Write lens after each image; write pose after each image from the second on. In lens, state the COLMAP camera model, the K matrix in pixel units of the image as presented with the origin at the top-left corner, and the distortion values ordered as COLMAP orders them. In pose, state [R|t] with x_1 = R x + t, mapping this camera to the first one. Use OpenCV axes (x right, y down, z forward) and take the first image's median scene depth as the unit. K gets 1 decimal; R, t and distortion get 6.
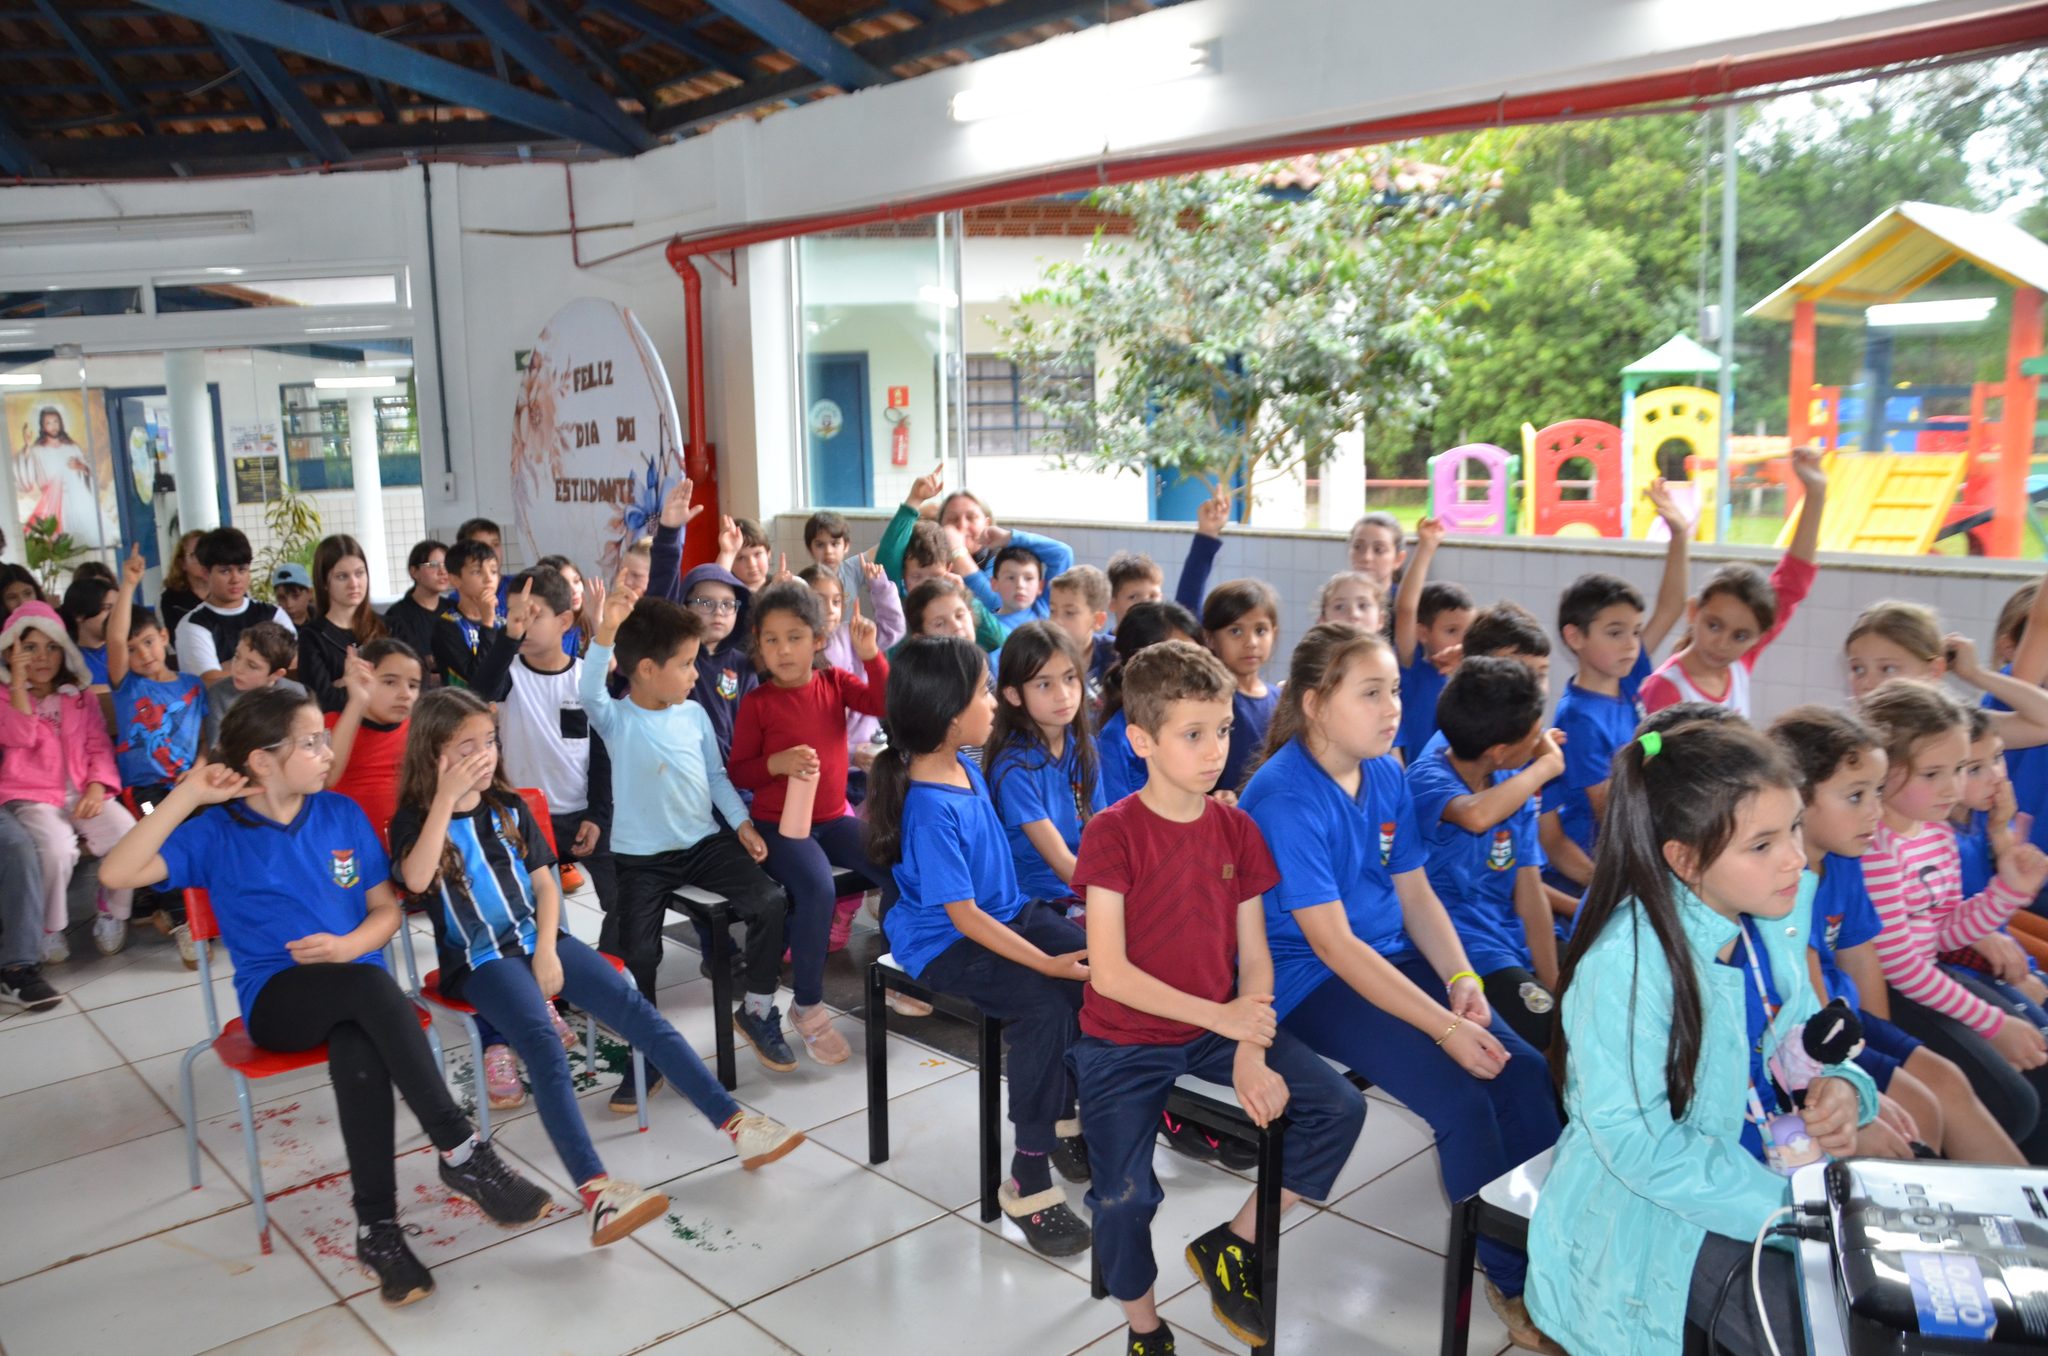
lens RADIAL K [[1583.6, 0, 994.2], [0, 1583.6, 736.7], [0, 0, 1]] dist [-0.172646, 0.119419]
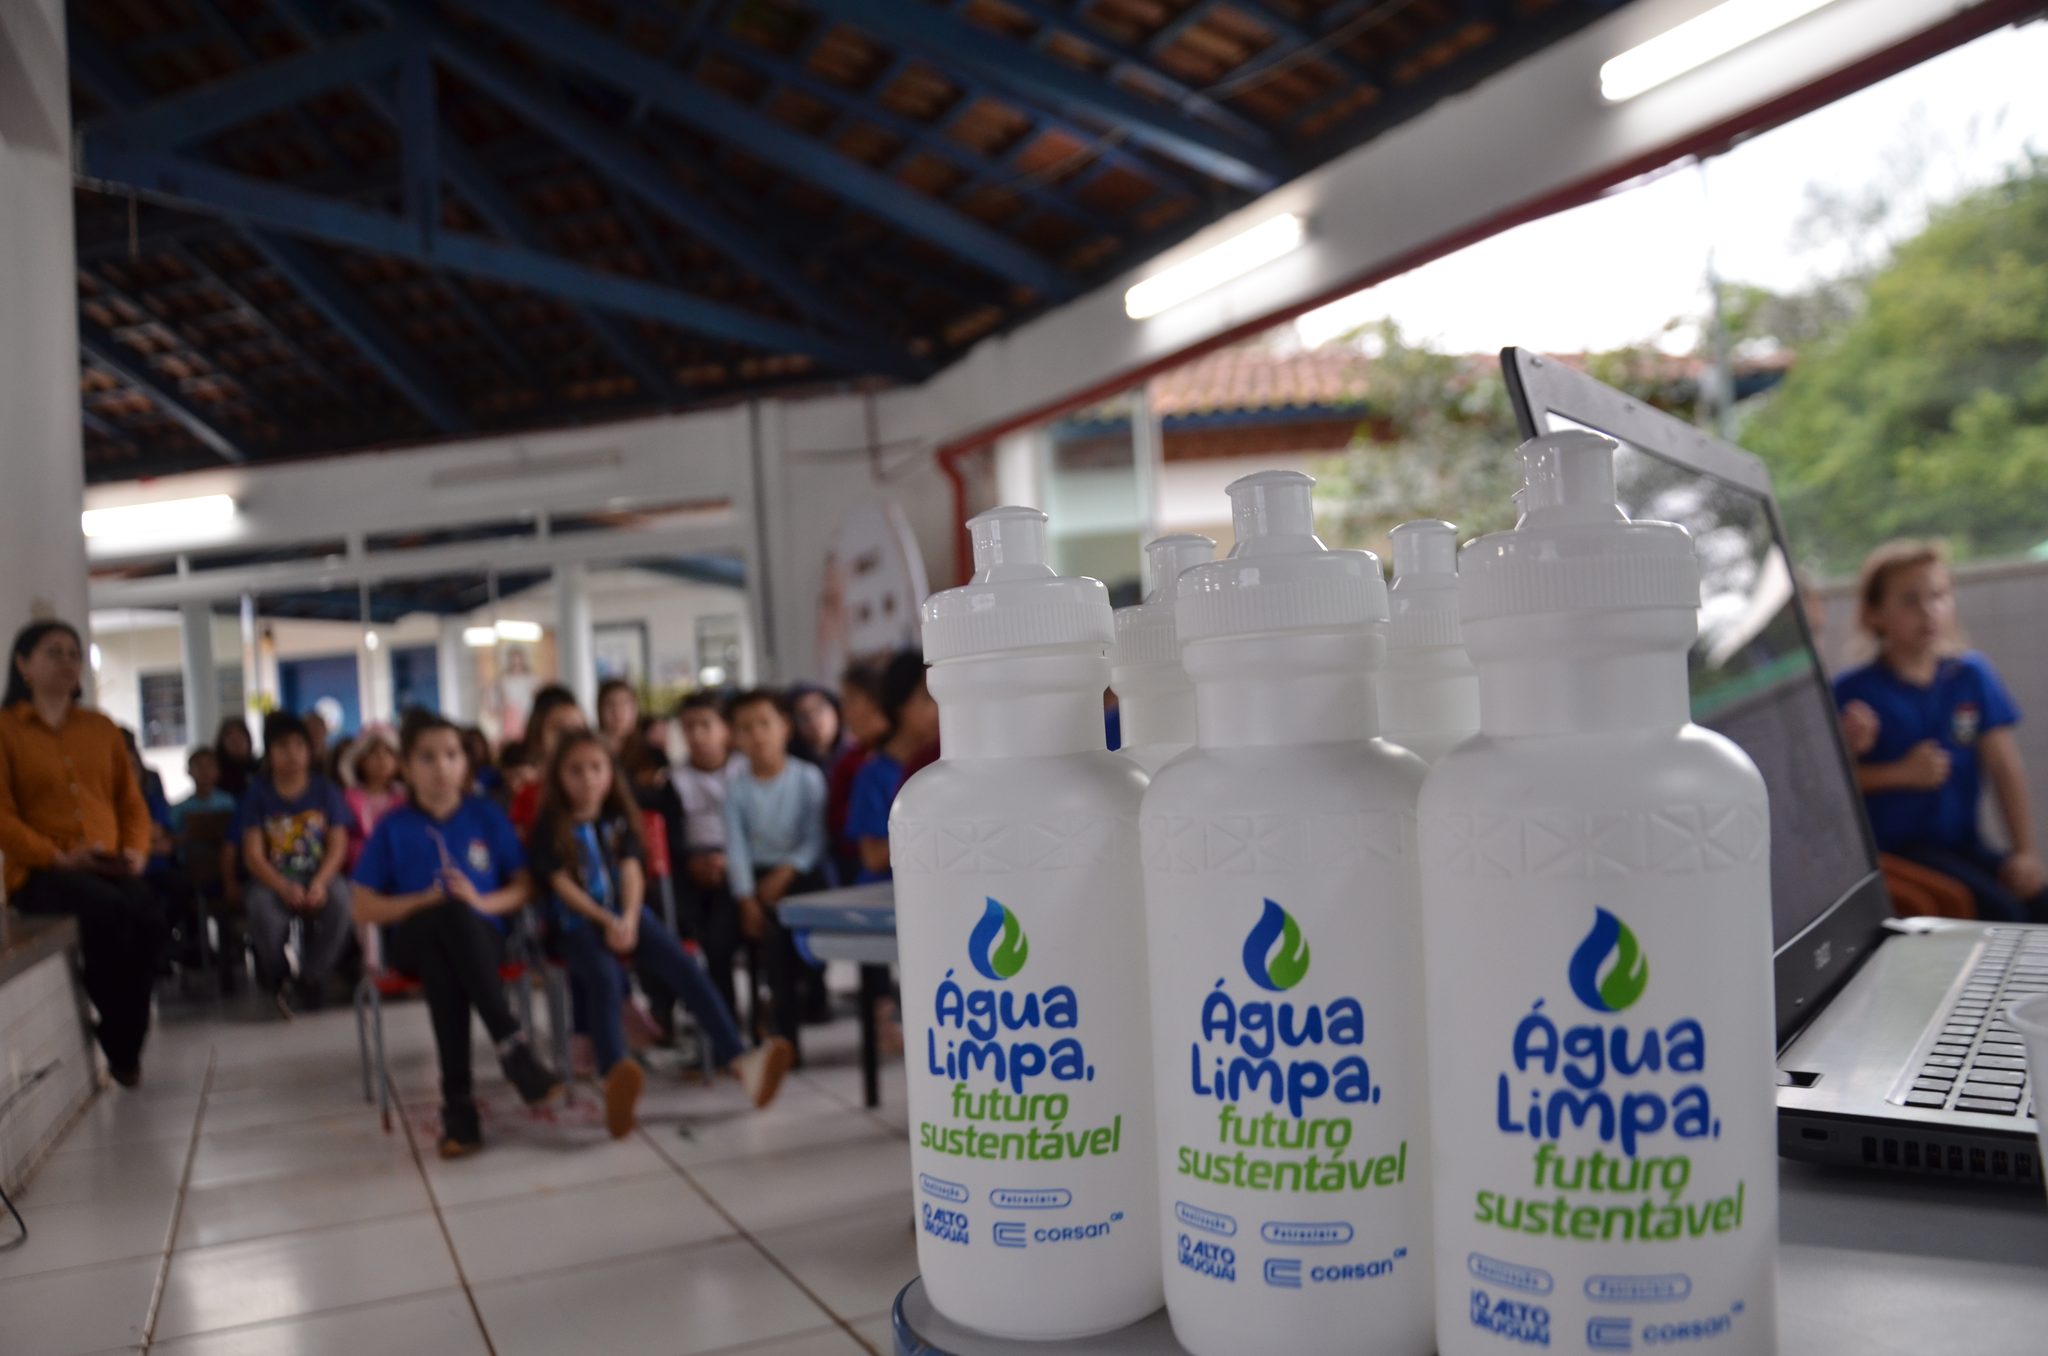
lens RADIAL K [[1557.4, 0, 1006.0], [0, 1557.4, 745.8], [0, 0, 1]] dist [-0.176181, 0.119668]
pose [[0.957747, -0.027569, -0.286288, 0.158814], [-0.019567, 0.986843, -0.160491, 0.081780], [0.286946, 0.159312, 0.944607, -0.047480]]
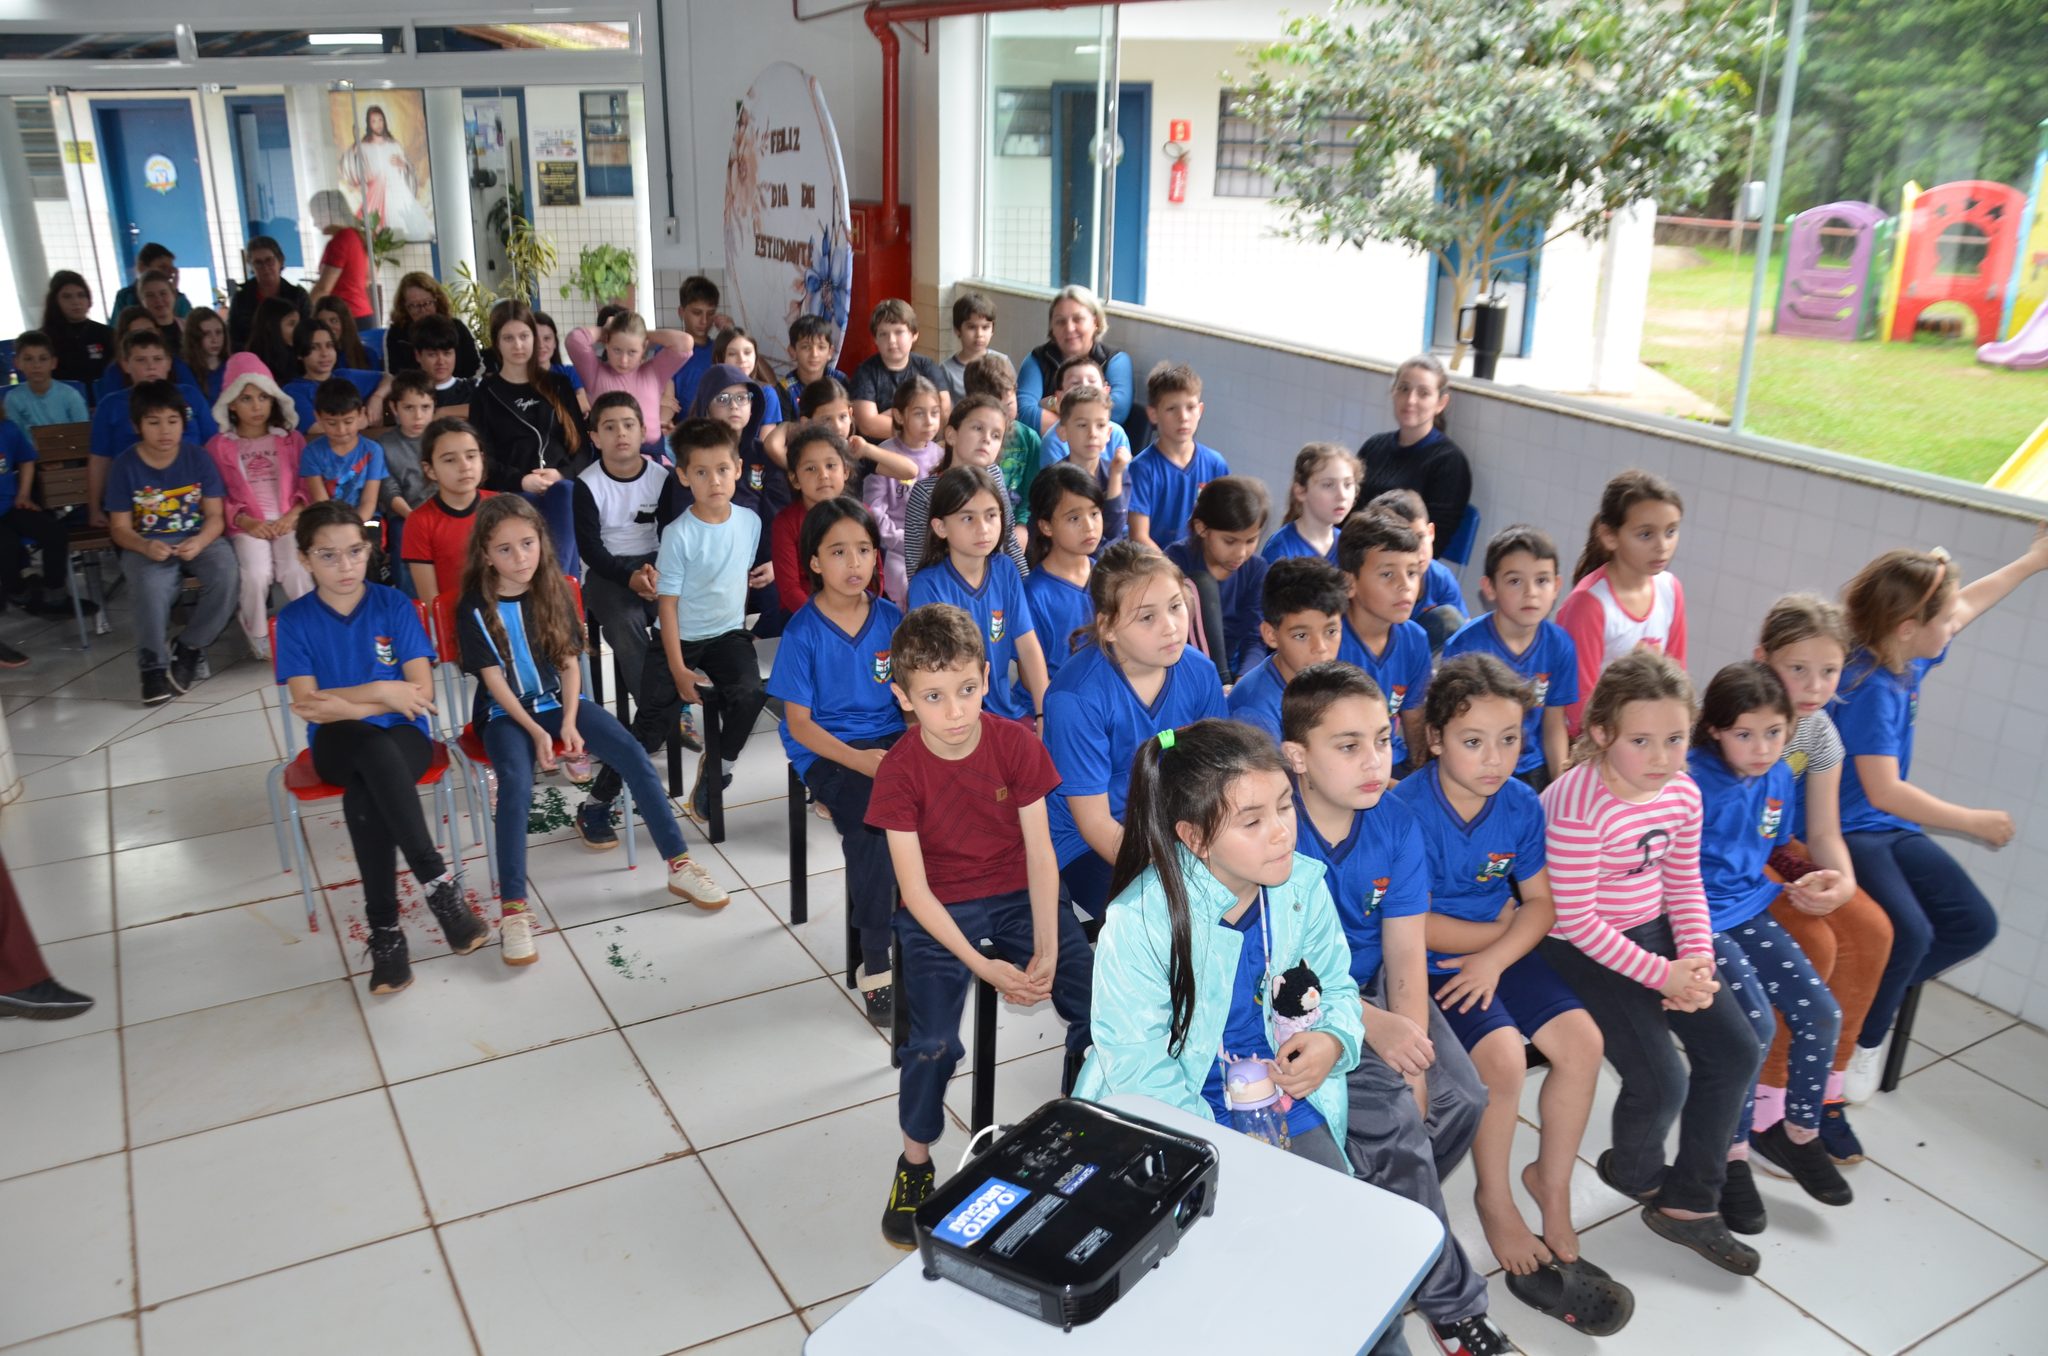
lens RADIAL K [[1601.7, 0, 994.6], [0, 1601.7, 741.9], [0, 0, 1]] dist [-0.166938, 0.132417]
pose [[0.971186, 0.120534, -0.205594, 0.133919], [-0.079302, 0.976958, 0.198154, -0.050987], [0.224741, -0.176141, 0.958366, -0.048451]]
